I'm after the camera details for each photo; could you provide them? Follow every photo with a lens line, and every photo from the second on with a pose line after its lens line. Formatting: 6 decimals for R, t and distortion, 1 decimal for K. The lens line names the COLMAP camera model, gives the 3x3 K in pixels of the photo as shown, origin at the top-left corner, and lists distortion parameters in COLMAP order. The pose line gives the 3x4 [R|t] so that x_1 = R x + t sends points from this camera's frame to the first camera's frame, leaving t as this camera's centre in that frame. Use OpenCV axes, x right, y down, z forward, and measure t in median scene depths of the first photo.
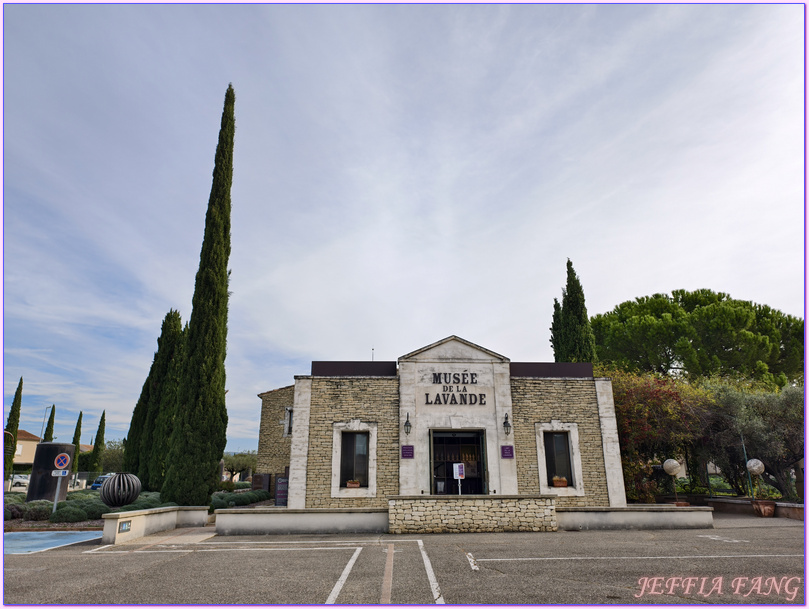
lens RADIAL K [[563.6, 0, 404.5], [0, 563.6, 304.5], [0, 0, 1]] dist [0.032434, -0.001402]
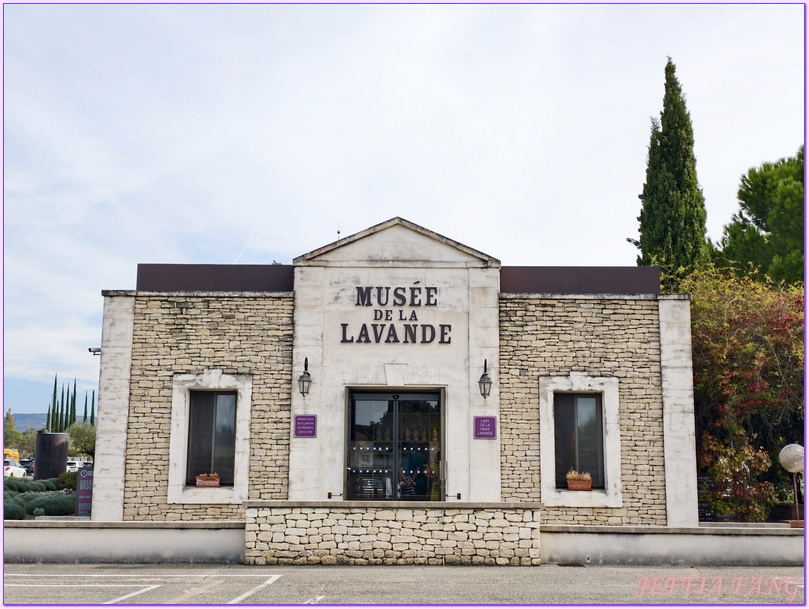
lens RADIAL K [[1109.1, 0, 404.5], [0, 1109.1, 304.5], [0, 0, 1]] dist [0.216127, -0.635895]
pose [[0.997457, 0.003254, -0.071202, 0.180345], [0.007579, 0.988452, 0.151348, -0.025126], [0.070873, -0.151502, 0.985913, -0.065608]]
